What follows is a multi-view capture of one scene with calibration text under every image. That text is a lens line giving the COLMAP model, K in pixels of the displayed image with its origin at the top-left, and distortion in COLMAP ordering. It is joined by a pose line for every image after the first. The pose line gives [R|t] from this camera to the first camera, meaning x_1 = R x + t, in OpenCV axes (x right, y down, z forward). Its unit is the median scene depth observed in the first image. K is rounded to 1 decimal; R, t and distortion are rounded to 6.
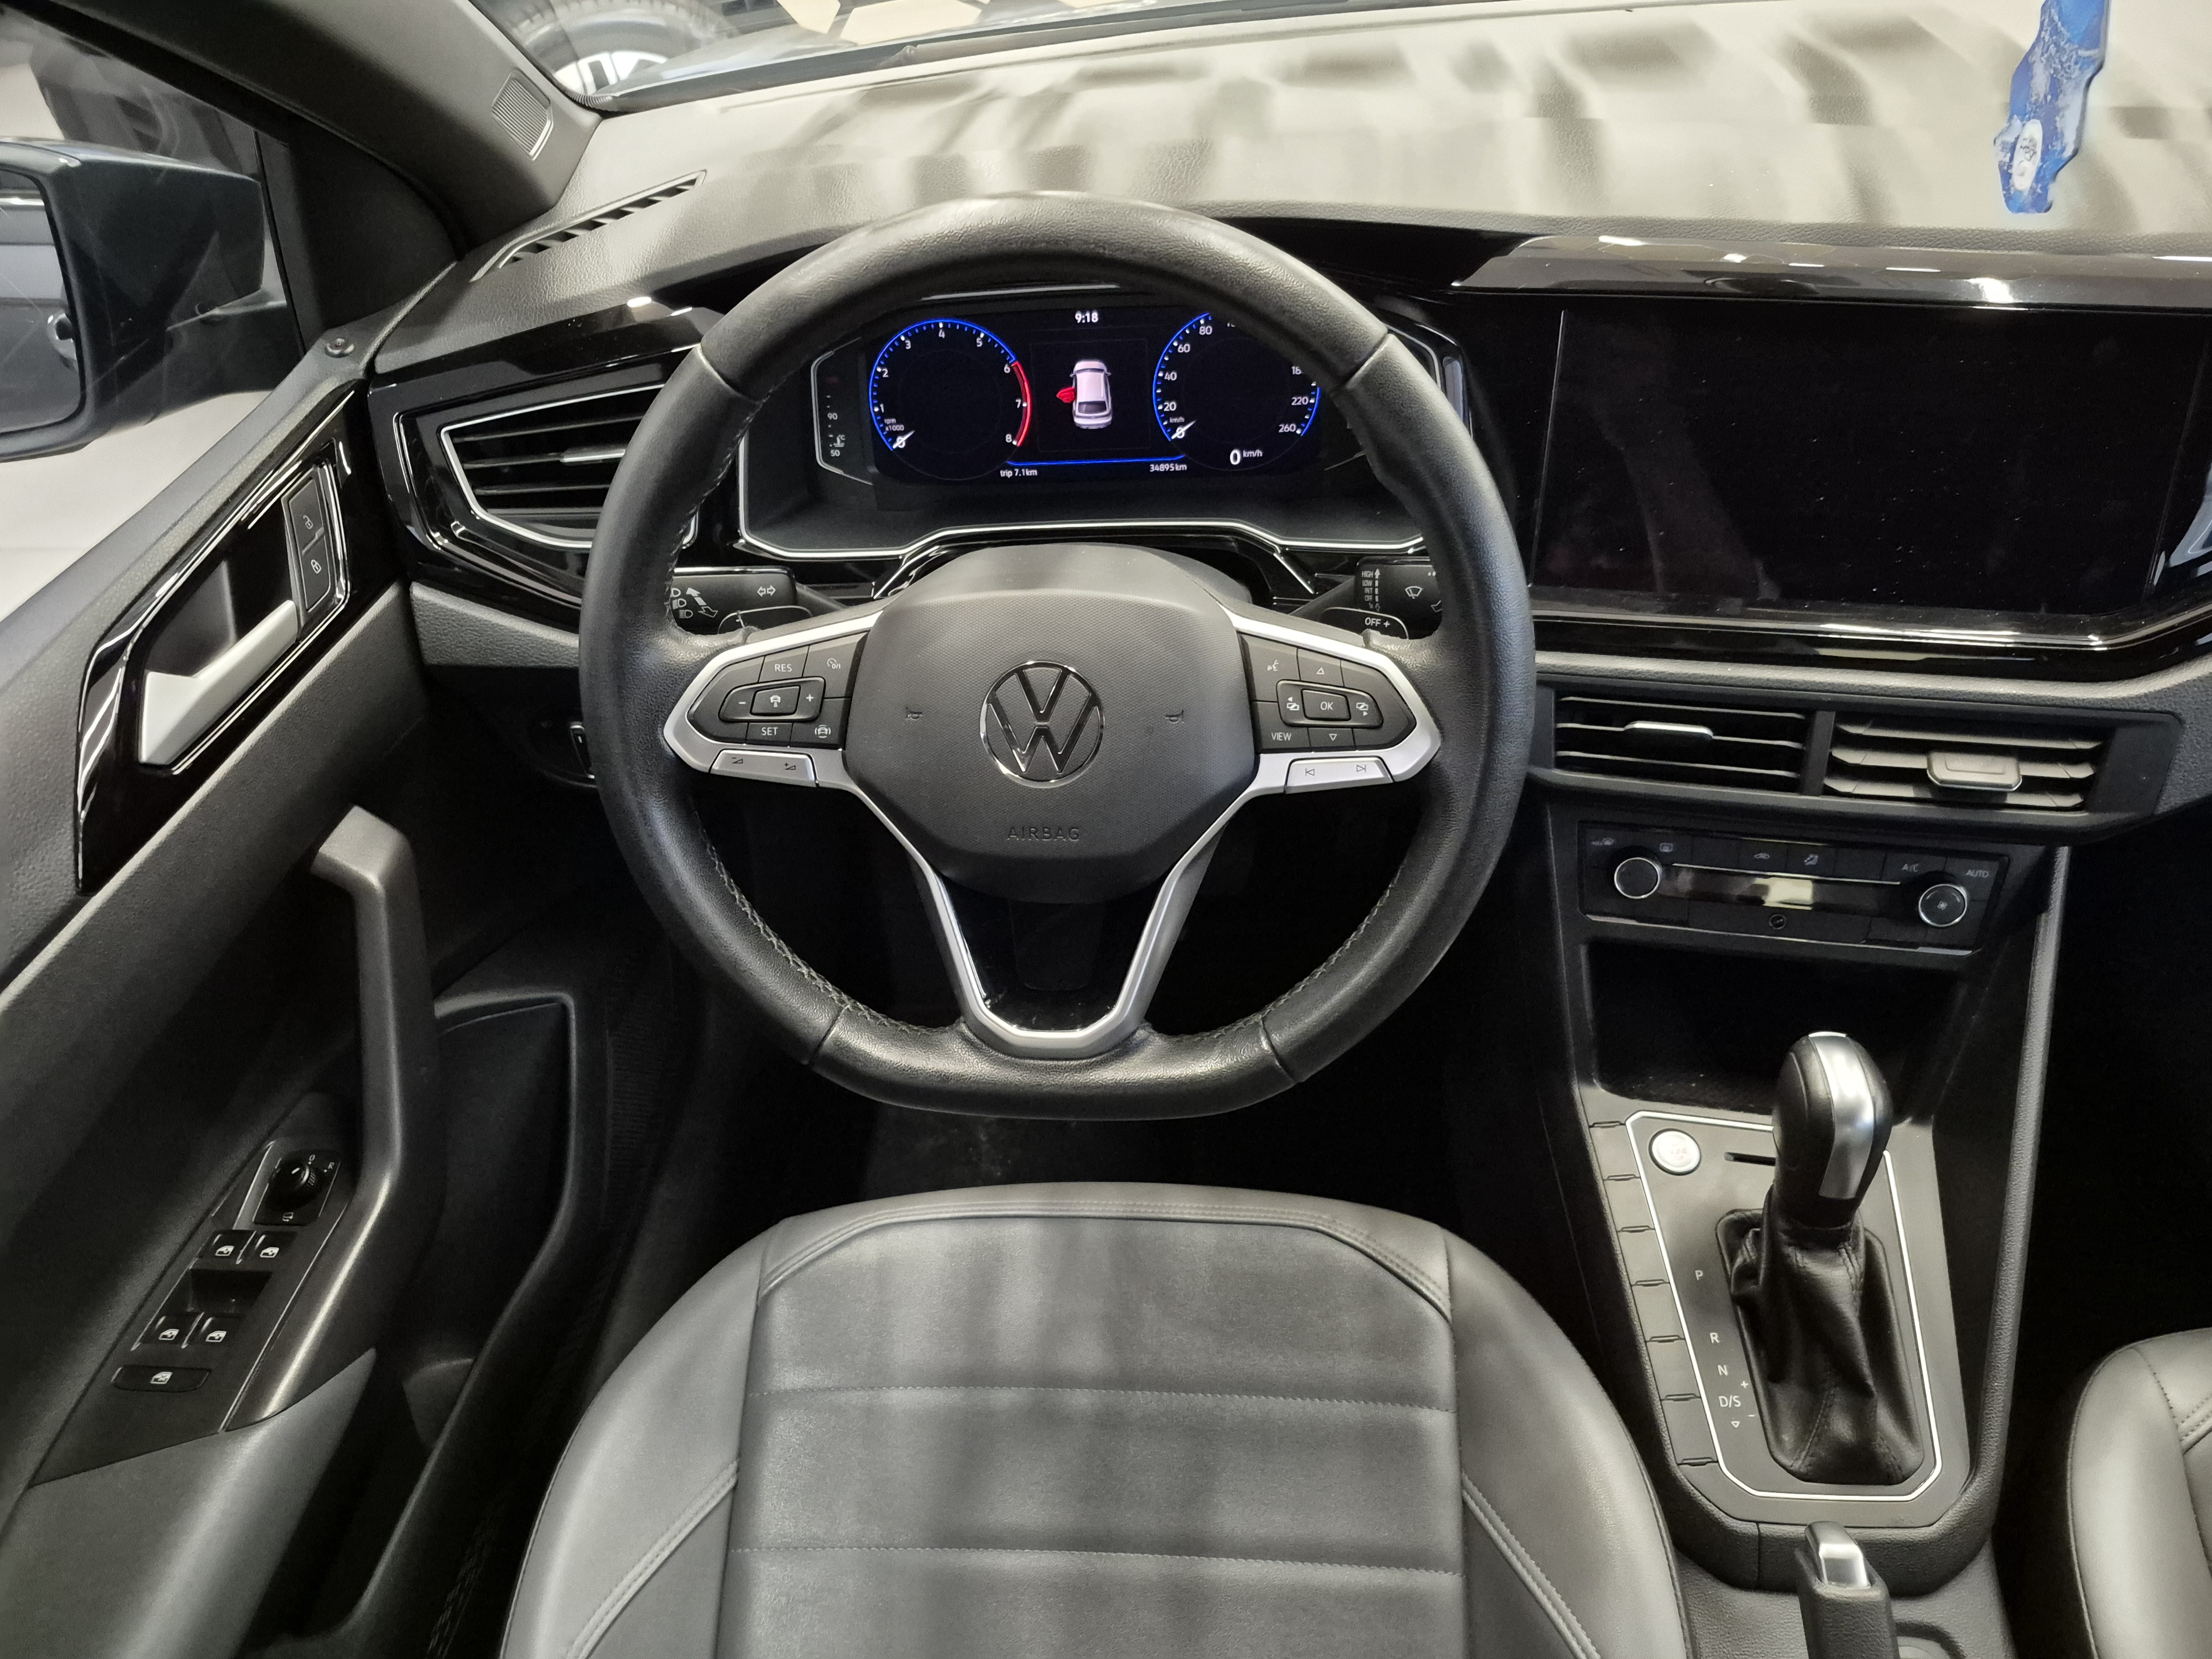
lens RADIAL K [[1550.6, 0, 1106.0], [0, 1550.6, 829.5], [0, 0, 1]] dist [0.090818, -0.138278]
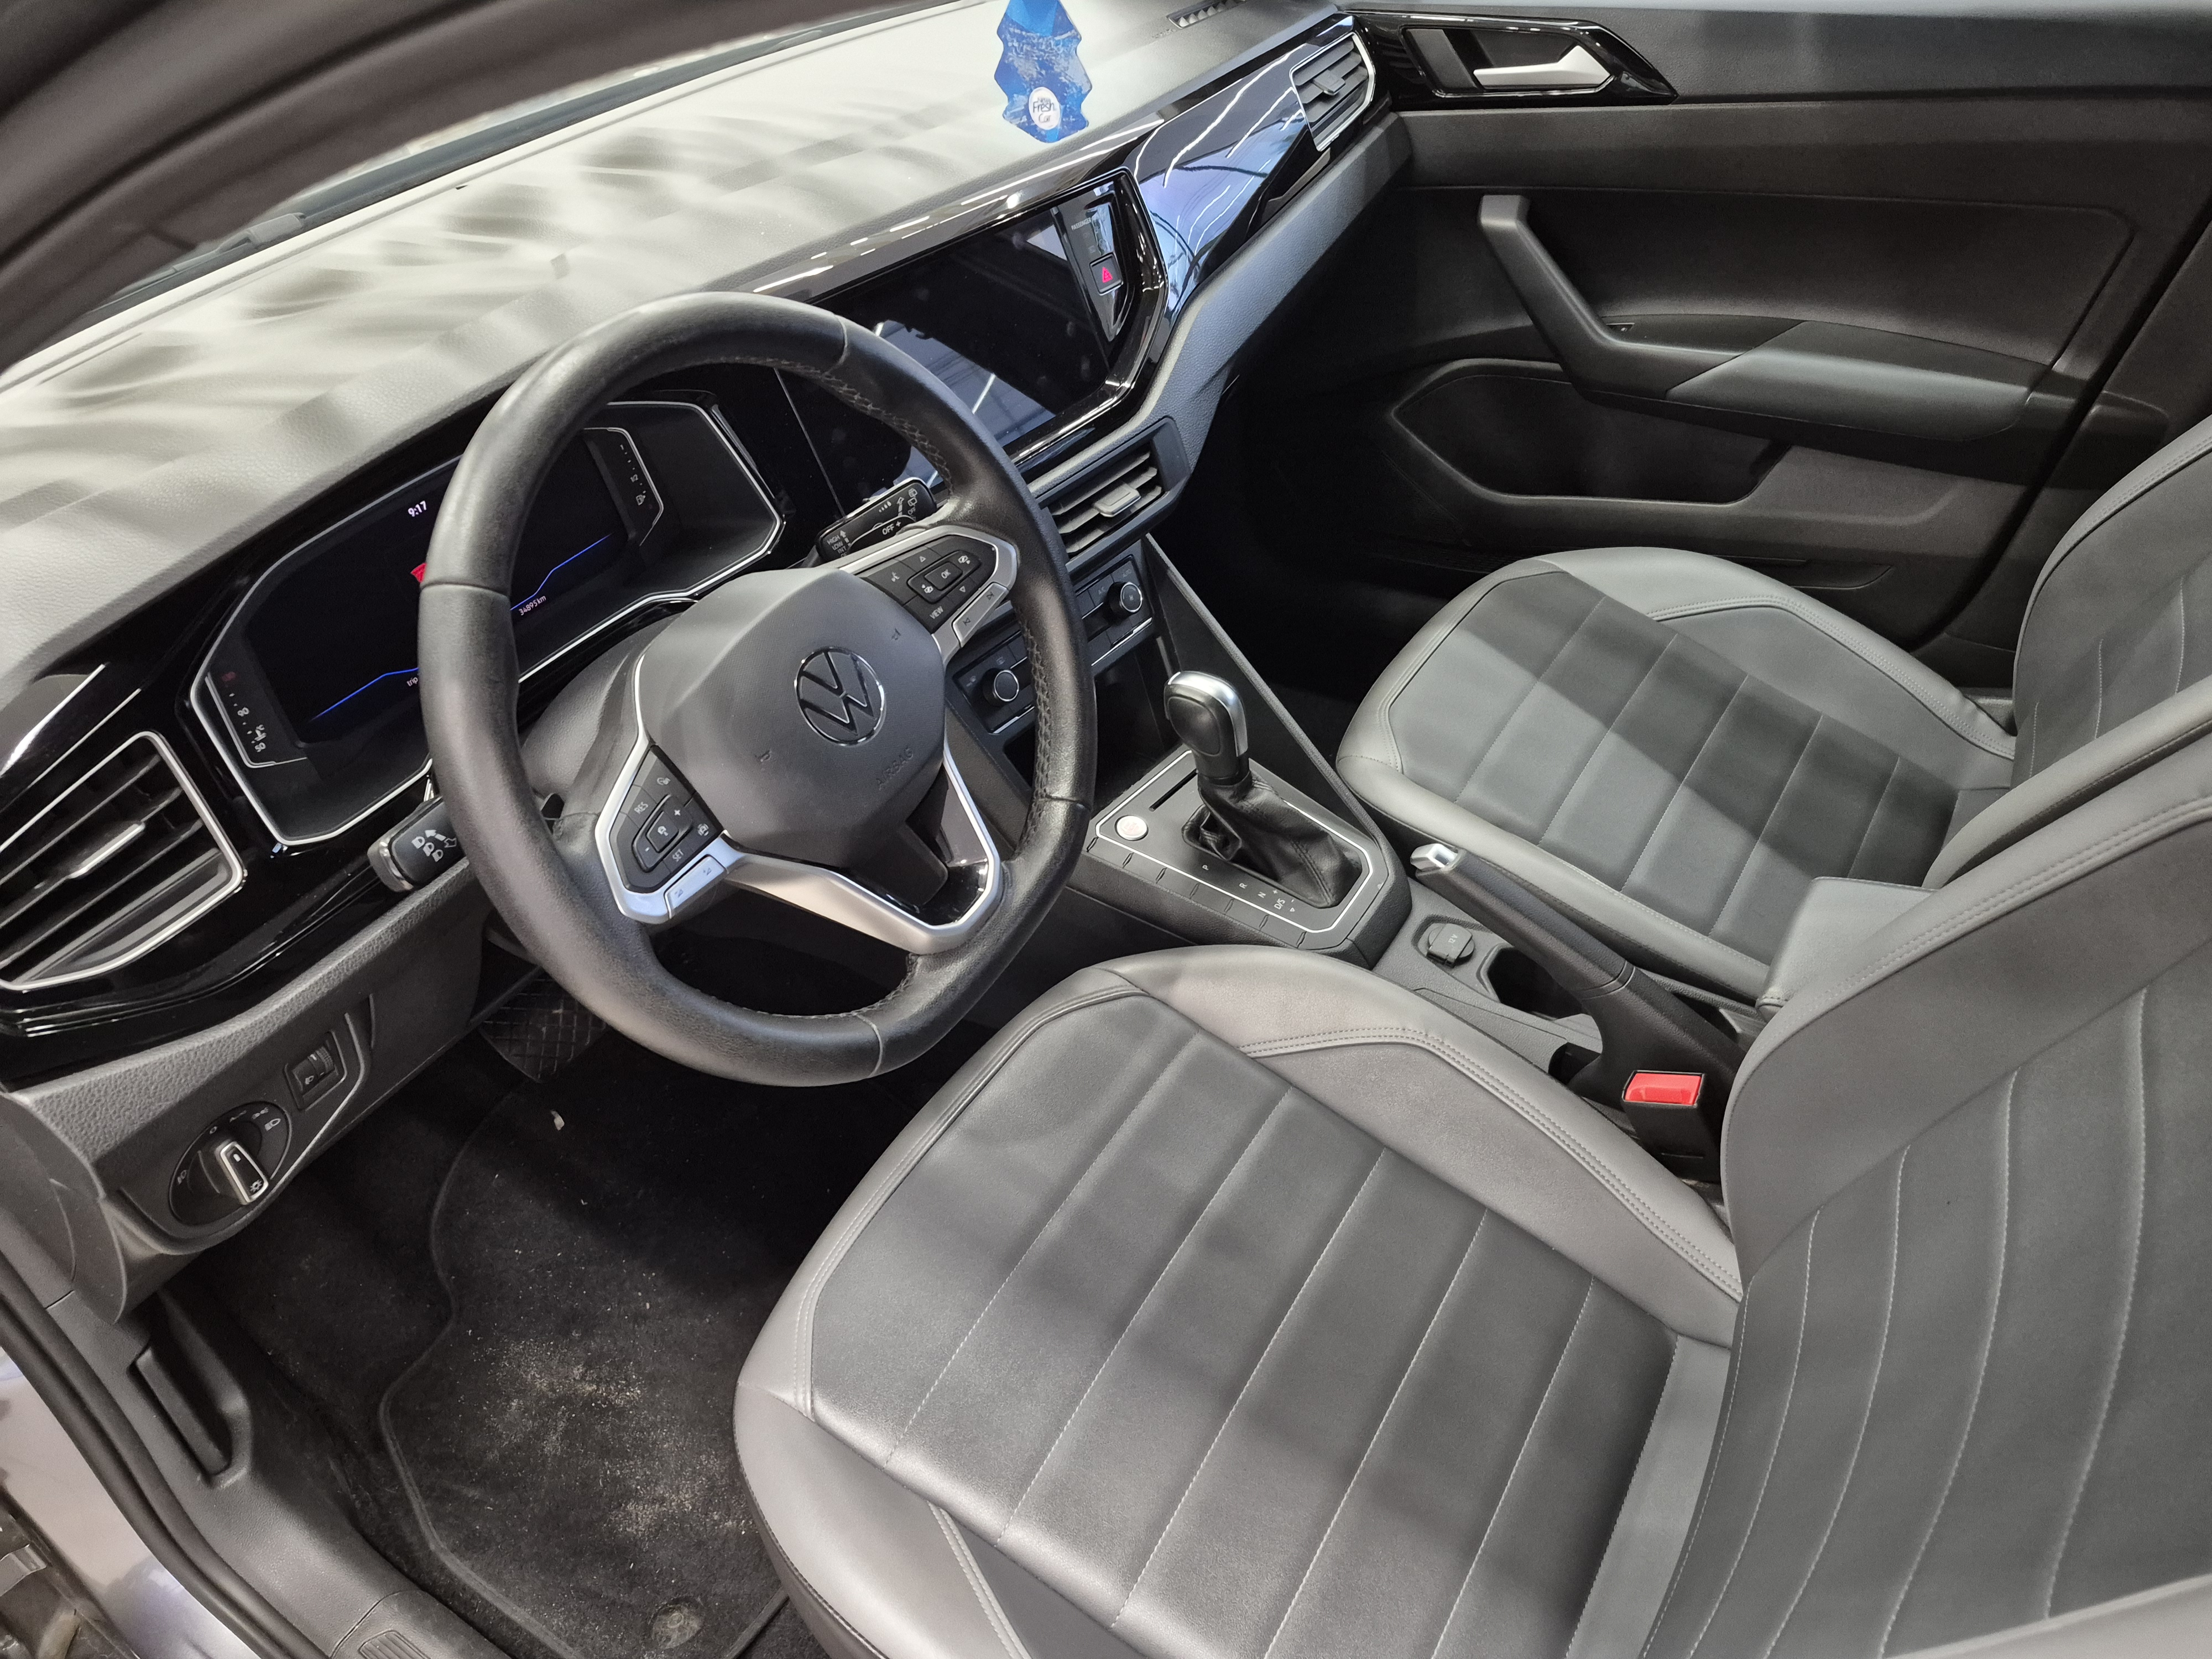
lens RADIAL K [[1550.6, 0, 1106.0], [0, 1550.6, 829.5], [0, 0, 1]] dist [0.090818, -0.138278]
pose [[0.467590, -0.532446, 0.705593, -0.724378], [0.617032, 0.768184, 0.170777, -0.056167], [-0.632955, 0.355519, 0.687731, 0.041343]]
